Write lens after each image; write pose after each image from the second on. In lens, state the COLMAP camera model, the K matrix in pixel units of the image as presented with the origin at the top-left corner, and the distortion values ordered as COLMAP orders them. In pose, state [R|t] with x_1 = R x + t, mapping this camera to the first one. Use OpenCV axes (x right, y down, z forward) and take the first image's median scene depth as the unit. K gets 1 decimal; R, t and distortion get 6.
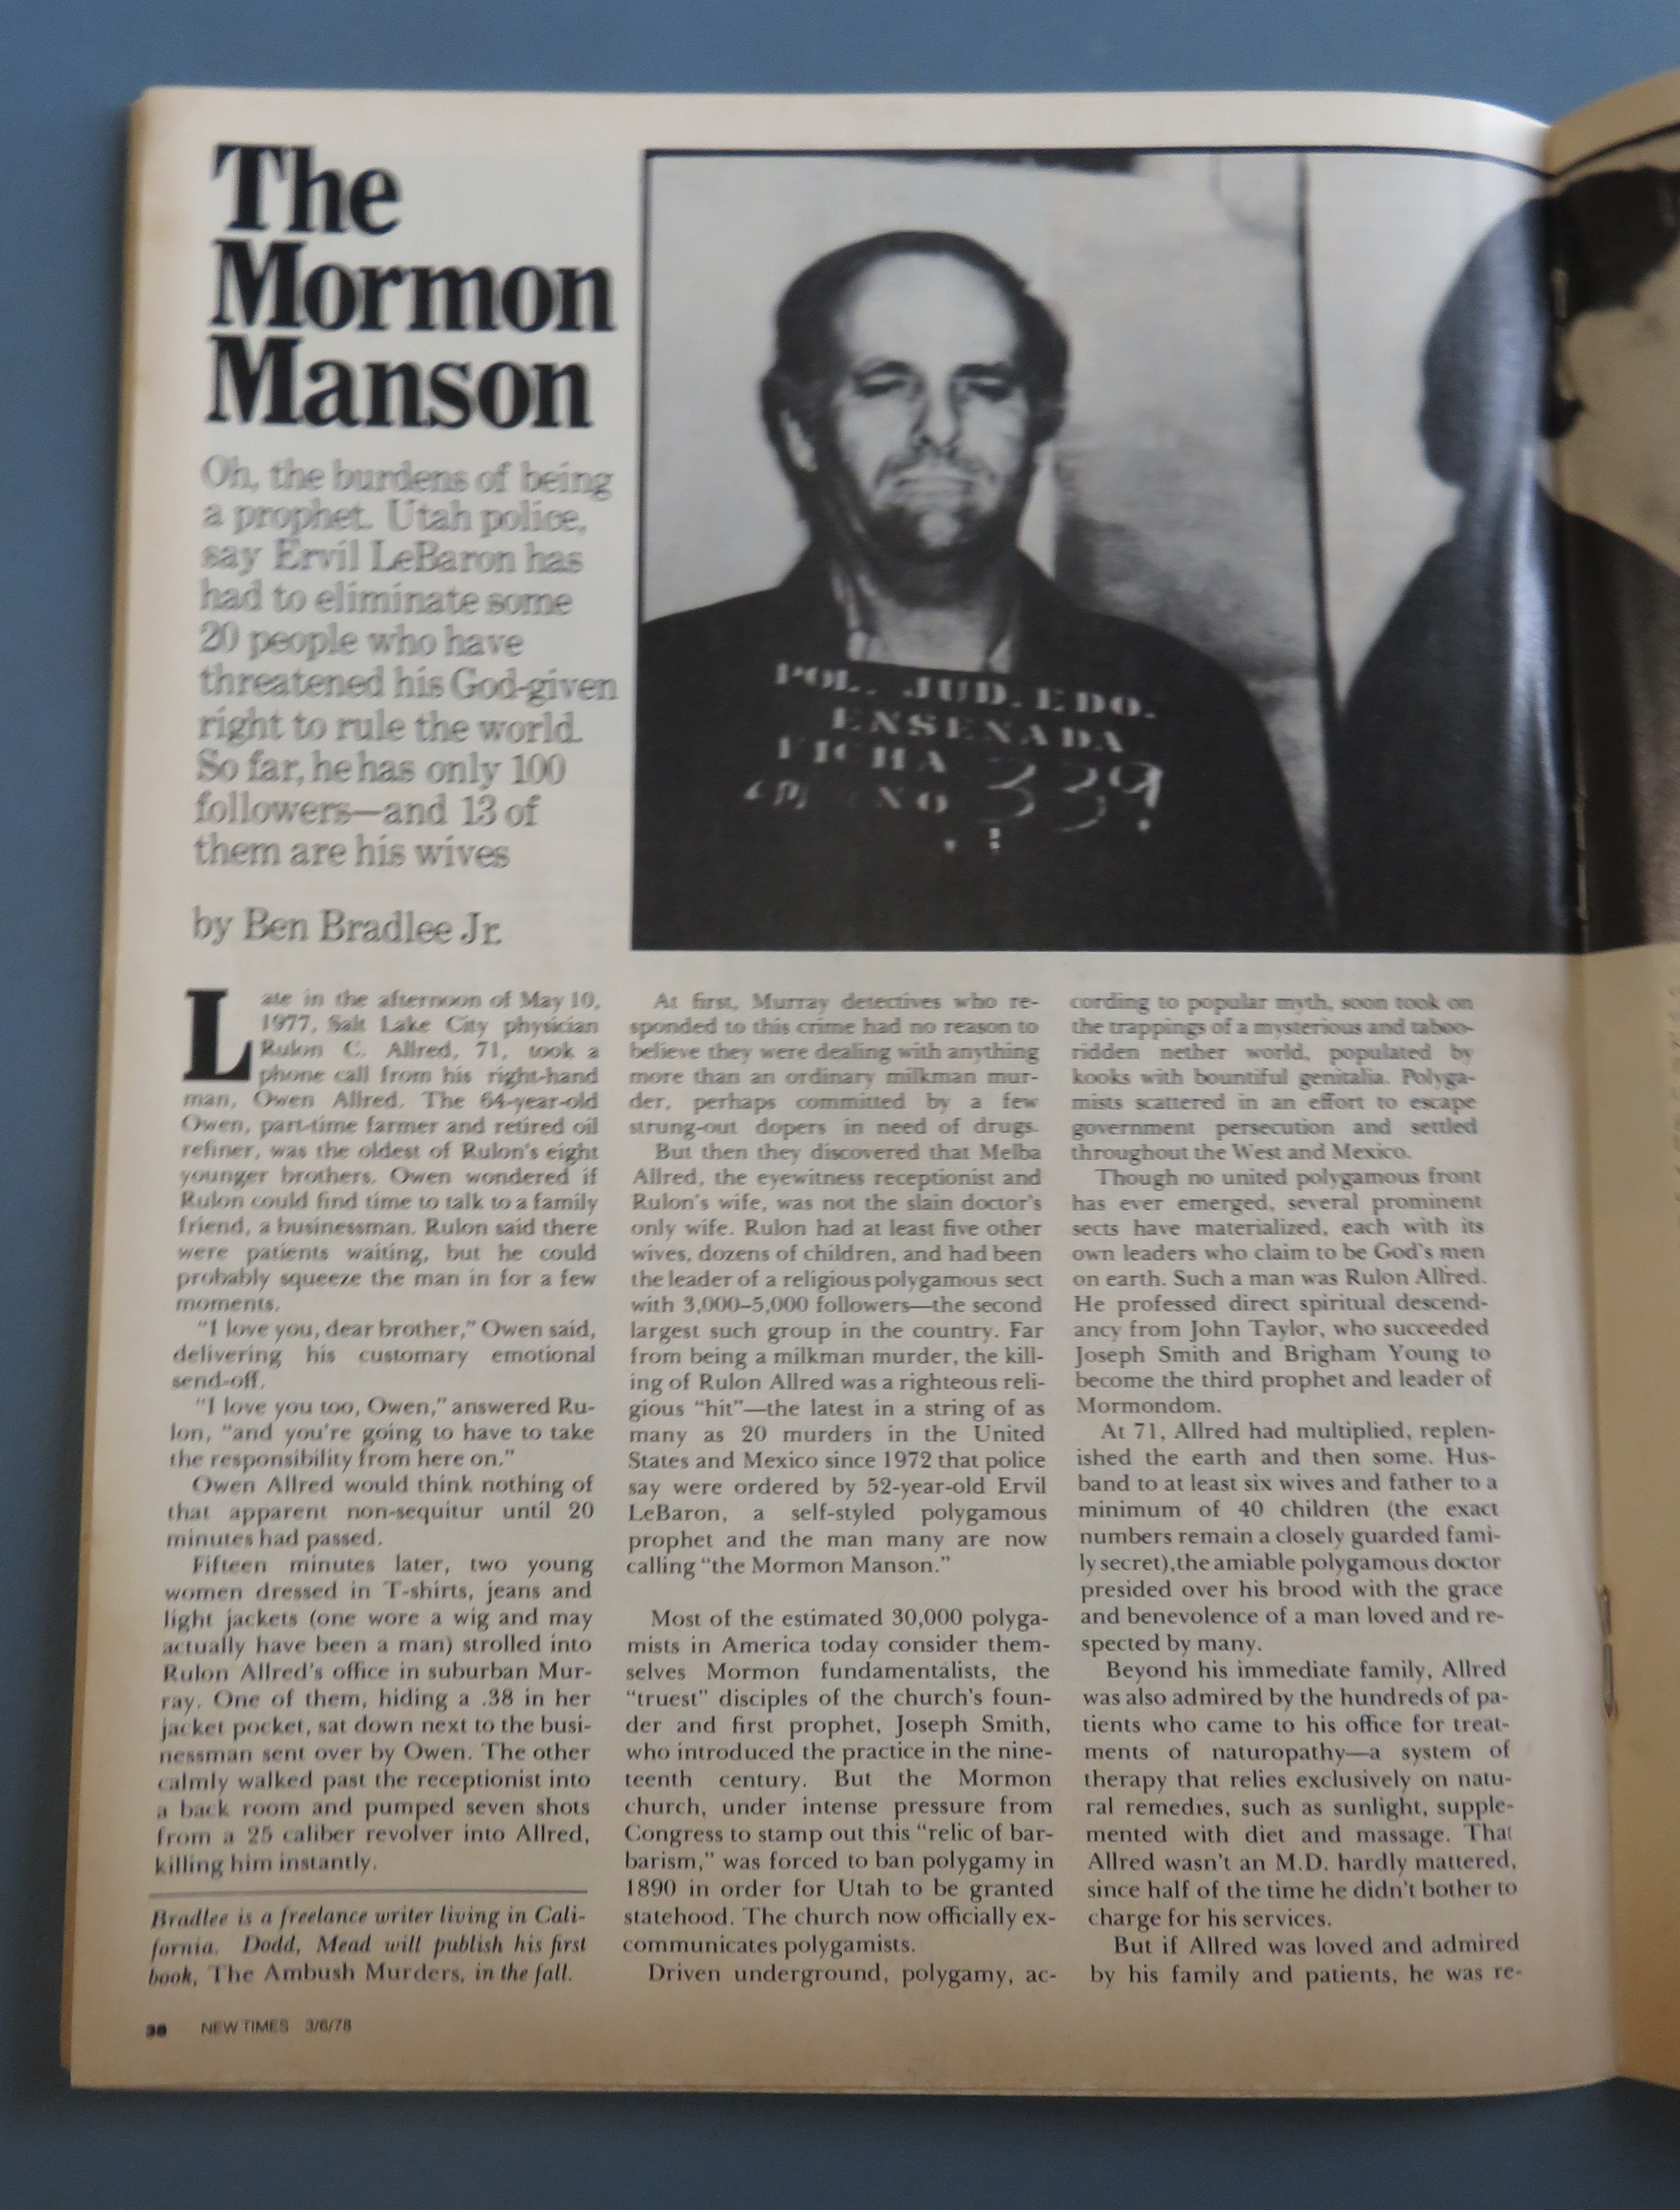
lens RADIAL K [[910.2, 0, 840.5], [0, 910.2, 1089.9], [0, 0, 1]] dist [-0.000586, -0.000490]
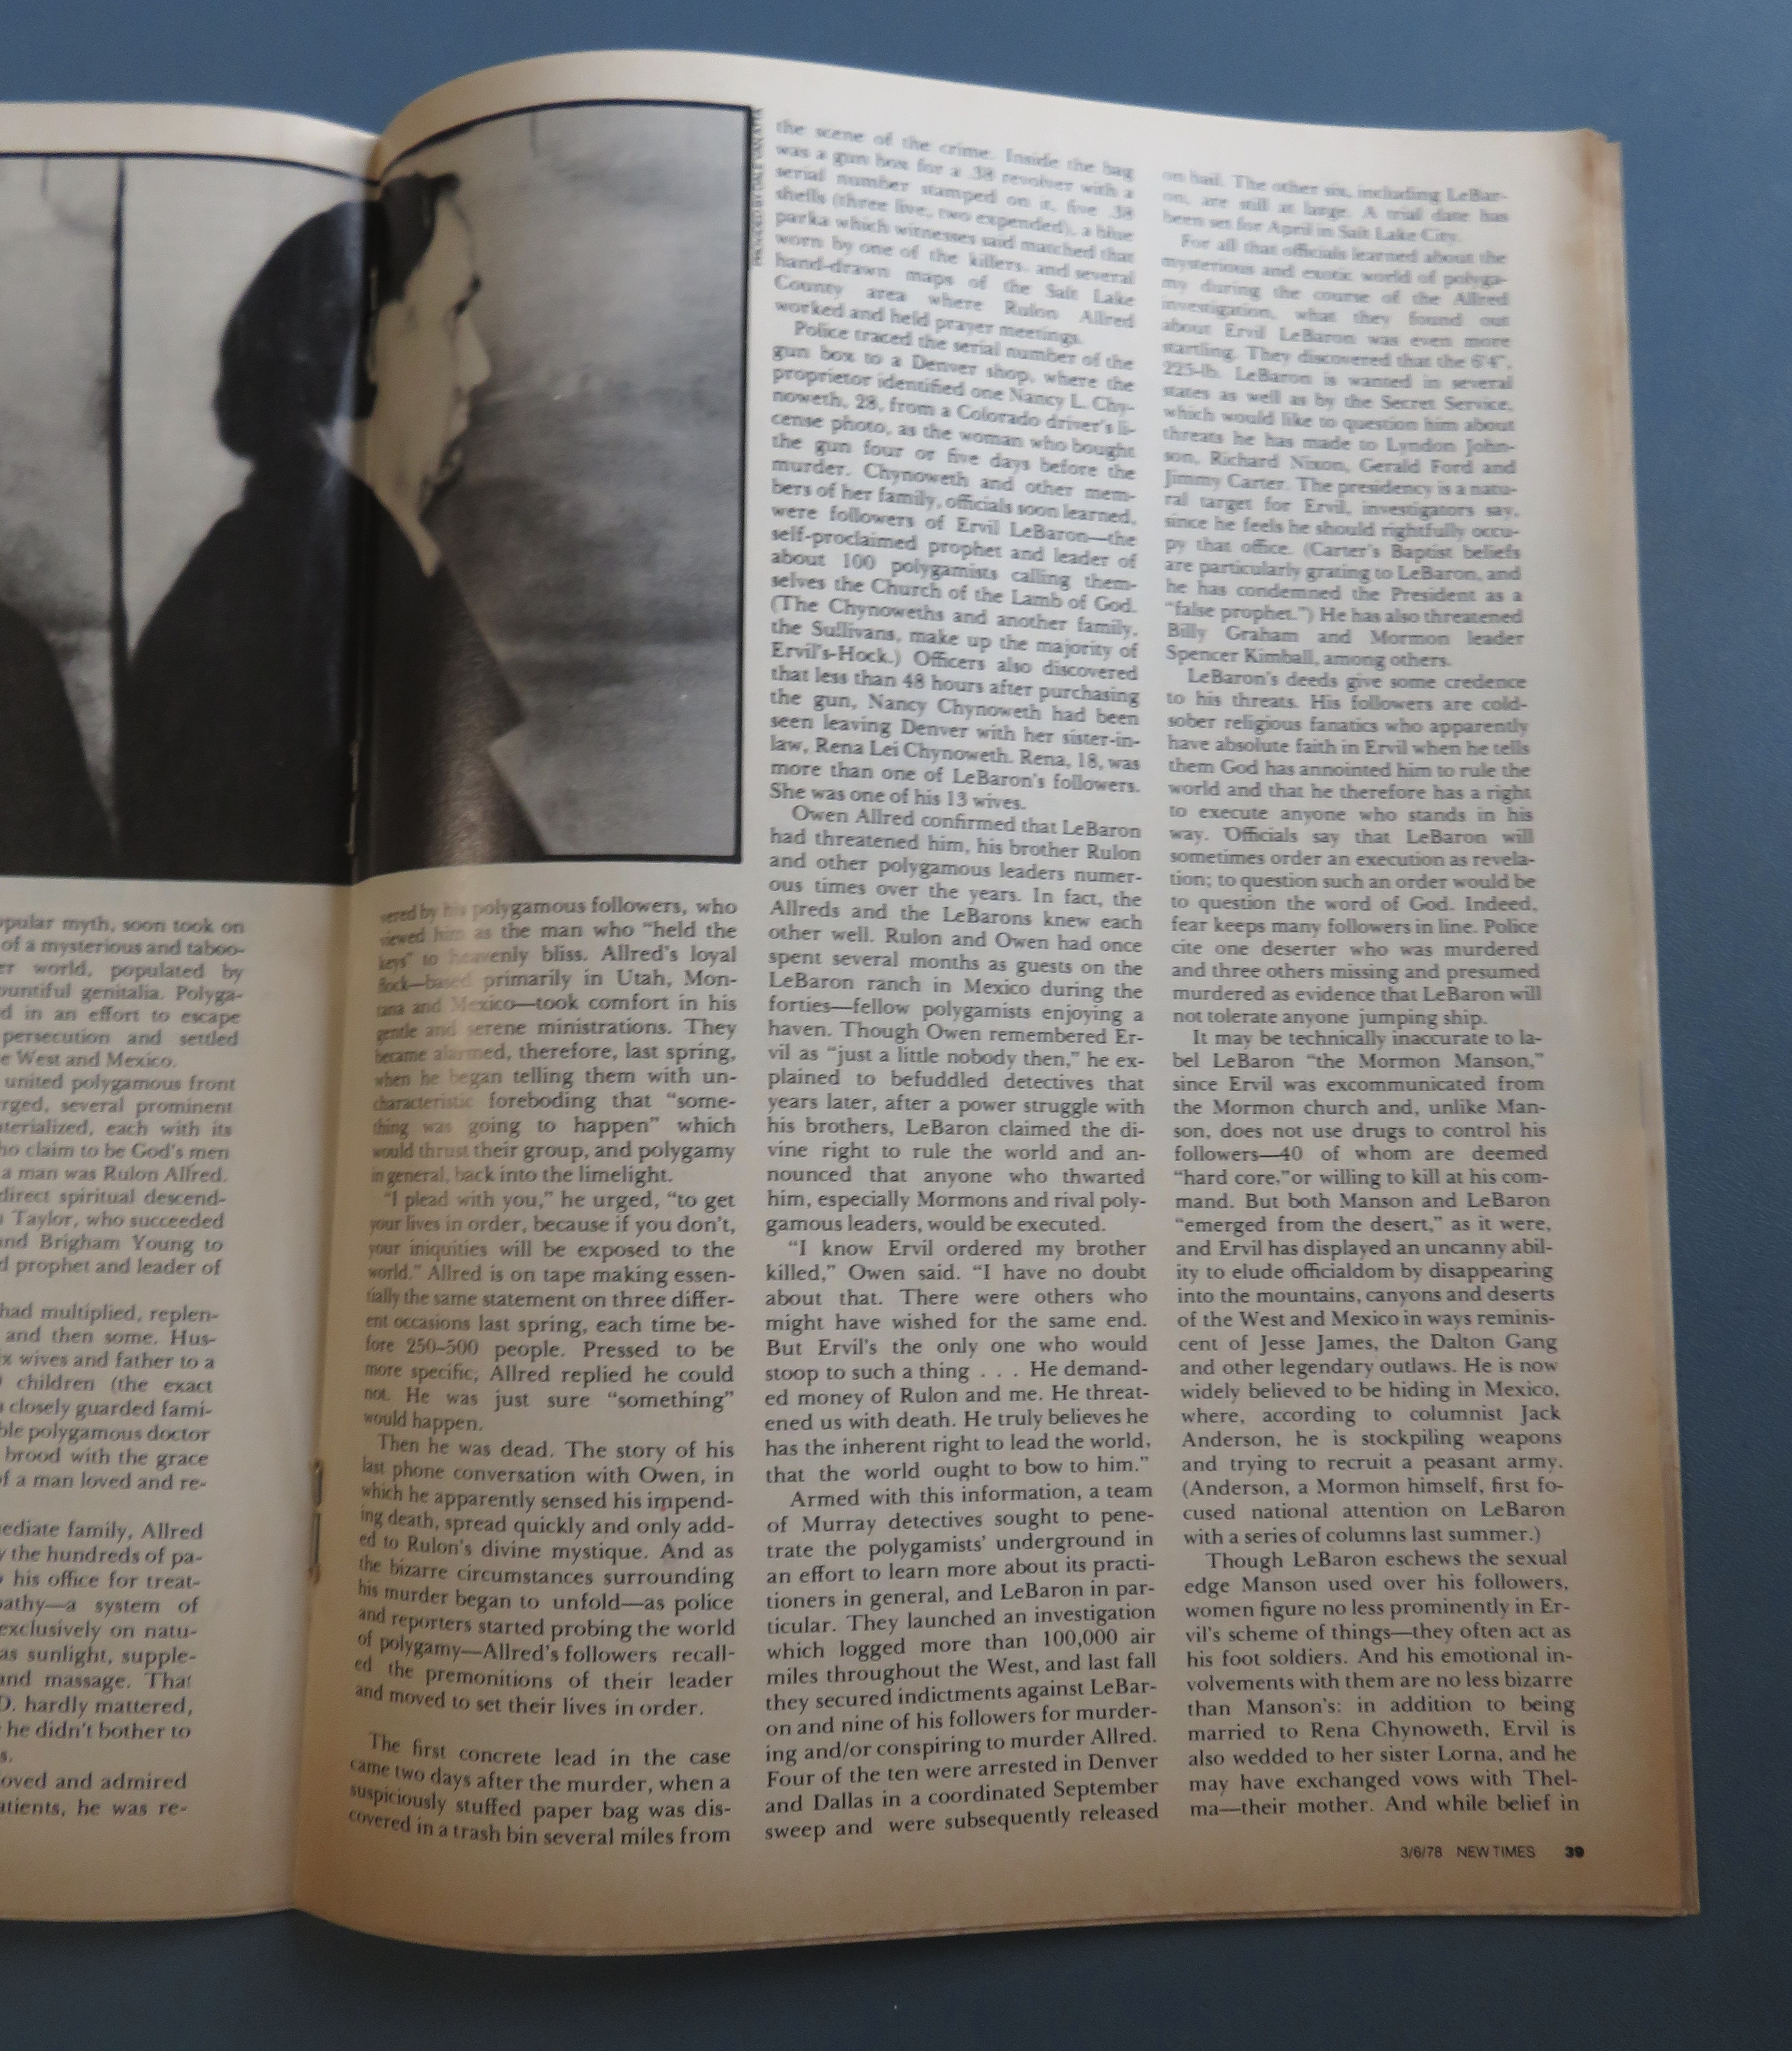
lens RADIAL K [[817.7, 0, 895.1], [0, 817.7, 1038.5], [0, 0, 1]] dist [-0.001963, -0.000086]
pose [[0.999792, 0.020331, -0.001737, 1.510117], [-0.020338, 0.999784, -0.004317, 0.027703], [0.001649, 0.004351, 0.999989, 0.013634]]
